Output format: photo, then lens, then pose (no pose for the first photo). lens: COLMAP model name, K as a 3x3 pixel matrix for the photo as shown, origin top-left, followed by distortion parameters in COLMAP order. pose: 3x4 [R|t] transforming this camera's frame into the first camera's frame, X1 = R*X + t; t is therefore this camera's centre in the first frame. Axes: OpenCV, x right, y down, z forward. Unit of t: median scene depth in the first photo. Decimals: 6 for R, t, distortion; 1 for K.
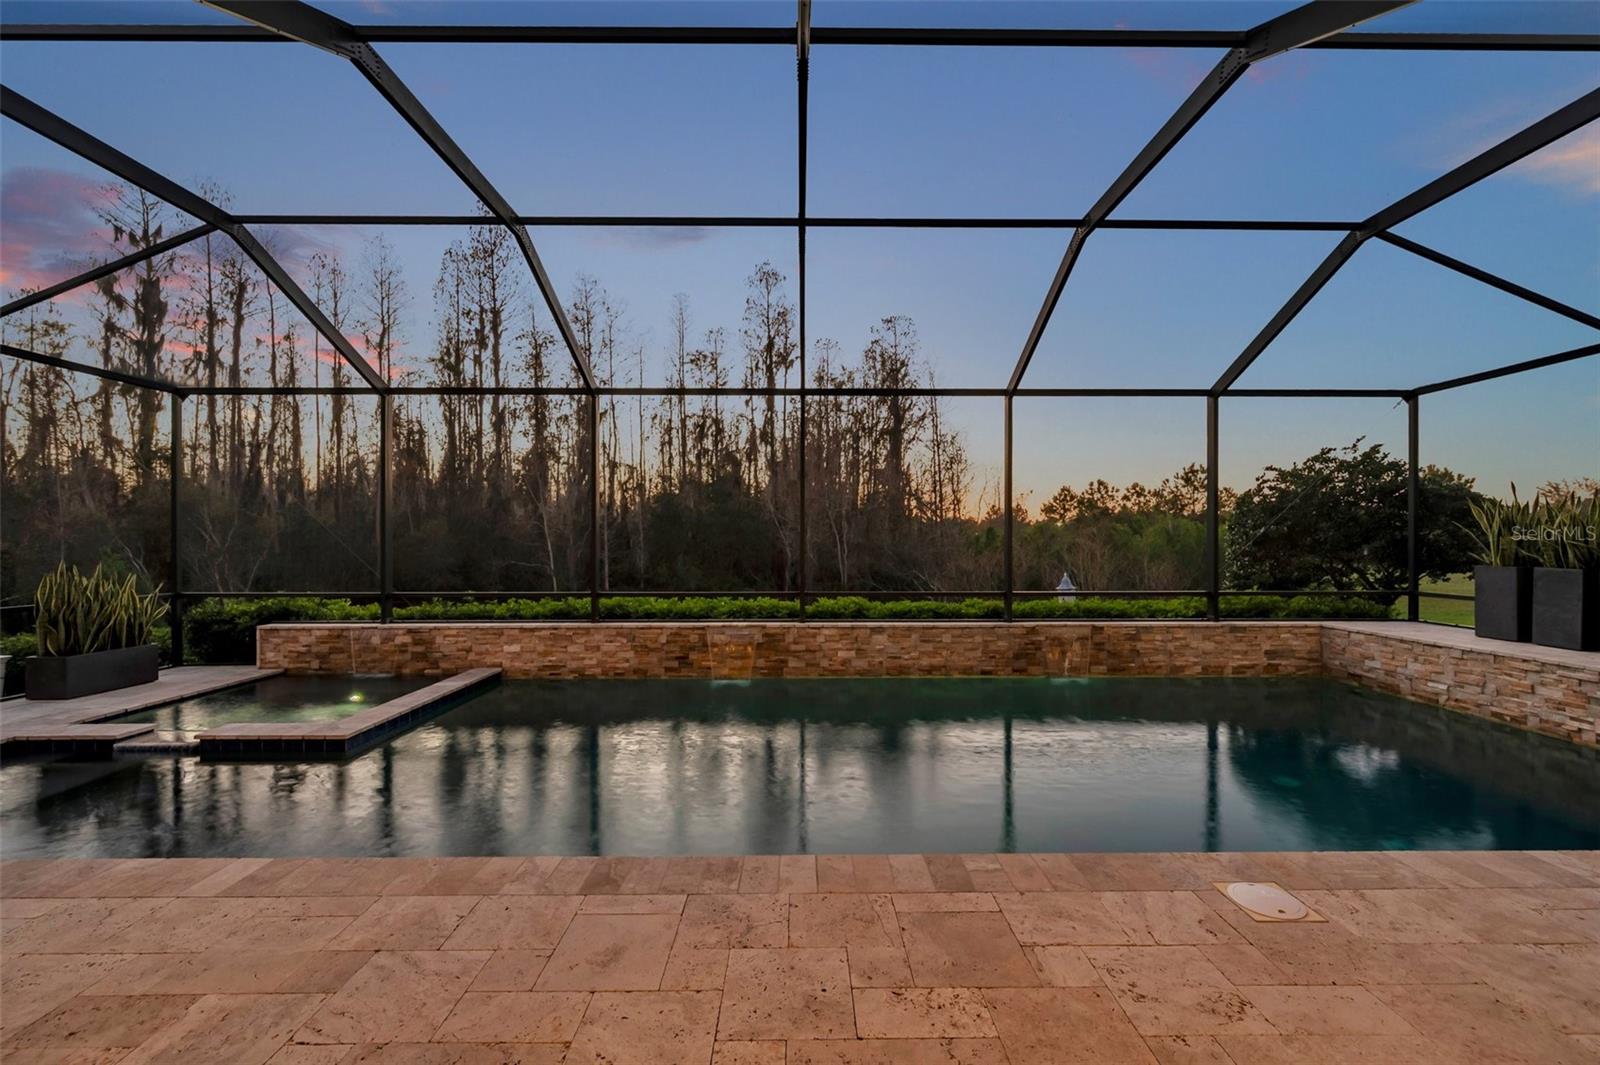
lens RADIAL K [[633.0, 0, 802.9], [0, 633.0, 543.2], [0, 0, 1]] dist [-0.000295, -0.000554]
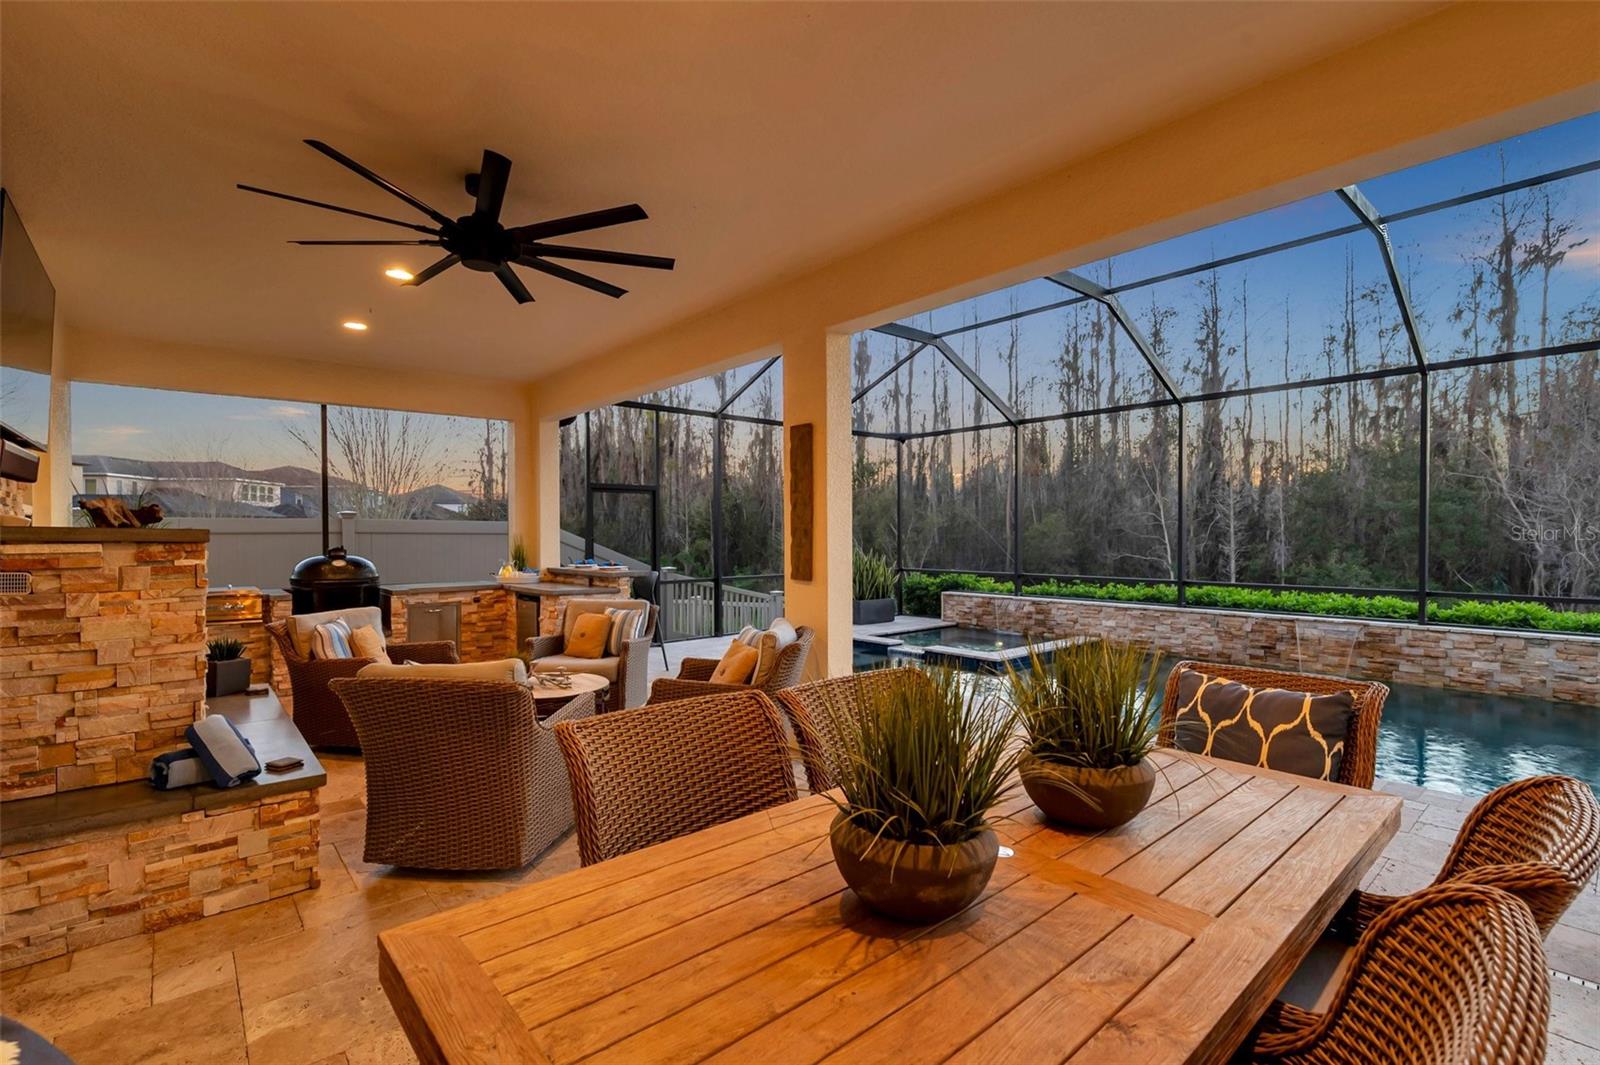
lens RADIAL K [[722.7, 0, 803.9], [0, 722.7, 541.6], [0, 0, 1]] dist [0.000330, 0.000281]
pose [[0.650213, 0.006740, -0.759722, 0.202257], [0.000469, 0.999957, 0.009272, -0.003186], [0.759752, -0.006385, 0.650182, -0.328570]]
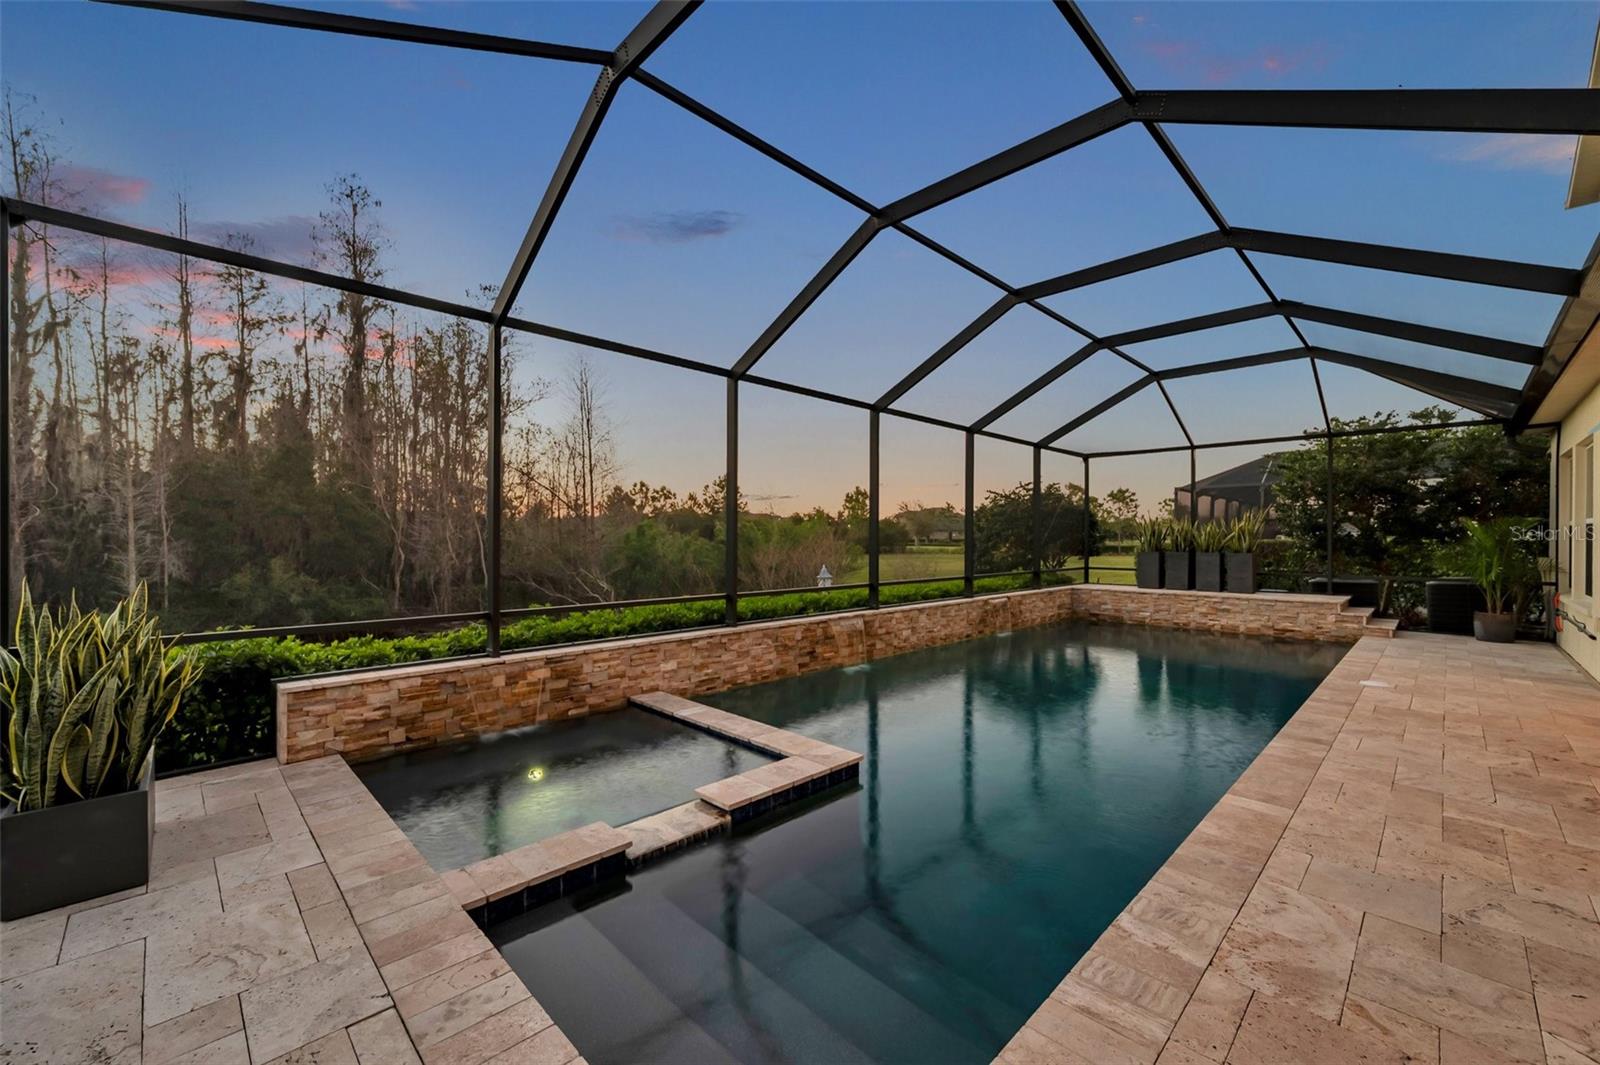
lens RADIAL K [[638.2, 0, 803.8], [0, 638.2, 540.0], [0, 0, 1]] dist [0.004929, 0.000016]
pose [[0.714662, 0.000290, 0.699470, -0.876387], [-0.000196, 1.000000, -0.000215, -0.000136], [-0.699470, 0.000017, 0.714662, 0.257854]]
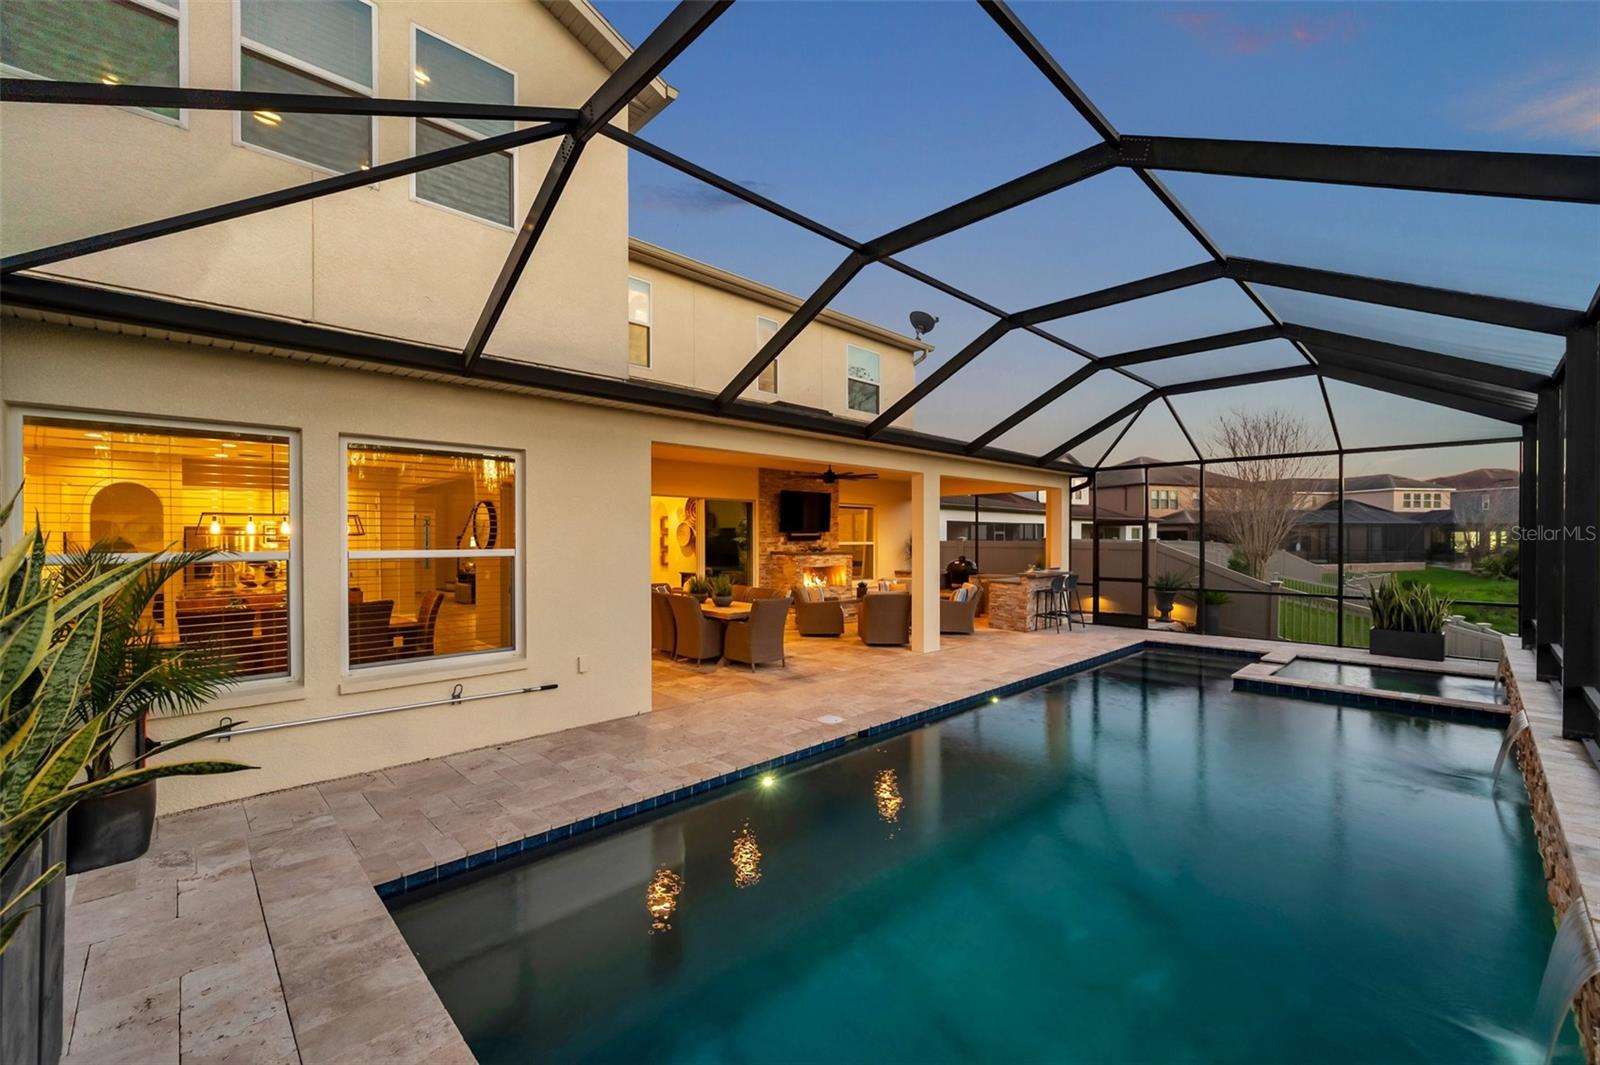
lens RADIAL K [[660.1, 0, 800.0], [0, 660.1, 532.5], [0, 0, 1]] dist [-0.001347, -0.000136]
pose [[-0.728737, -0.001288, -0.684793, 0.856436], [0.001956, 0.999990, -0.003963, -0.051434], [0.684791, -0.004227, -0.728727, 0.930341]]
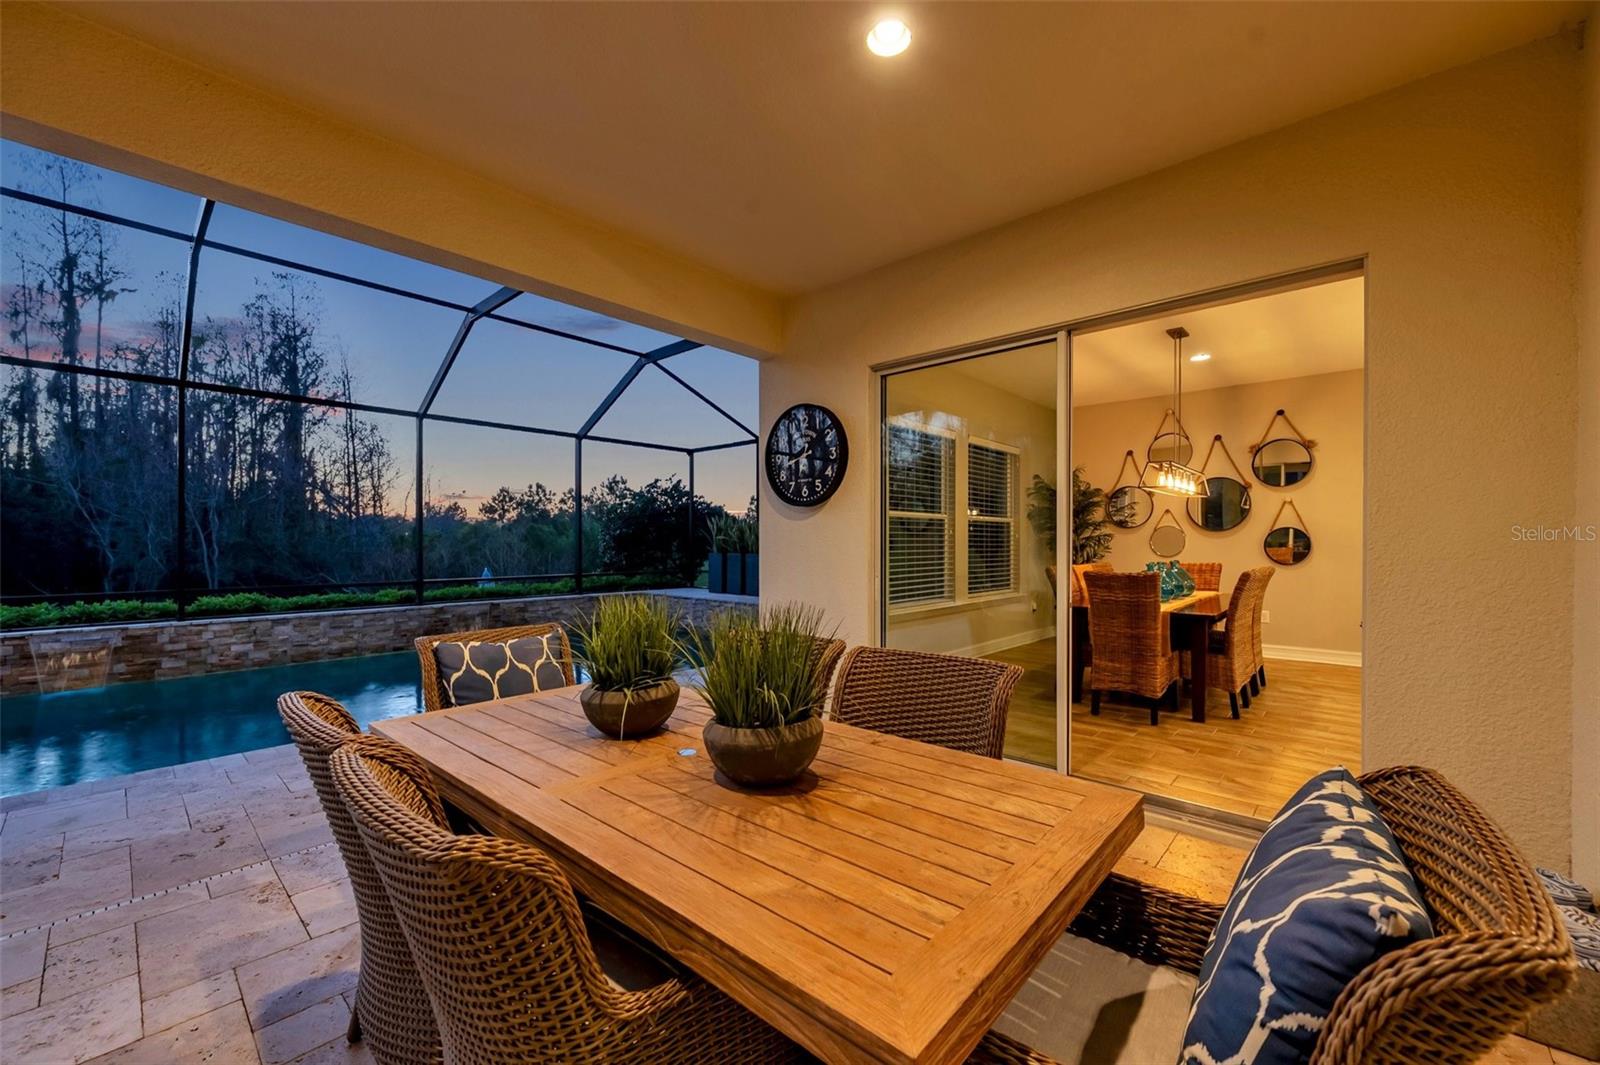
lens RADIAL K [[633.0, 0, 802.9], [0, 633.0, 543.2], [0, 0, 1]] dist [-0.000295, -0.000554]
pose [[0.677674, -0.000618, 0.735362, -0.066146], [0.001317, 0.999999, -0.000374, 0.006988], [-0.735361, 0.001222, 0.677674, -0.349667]]
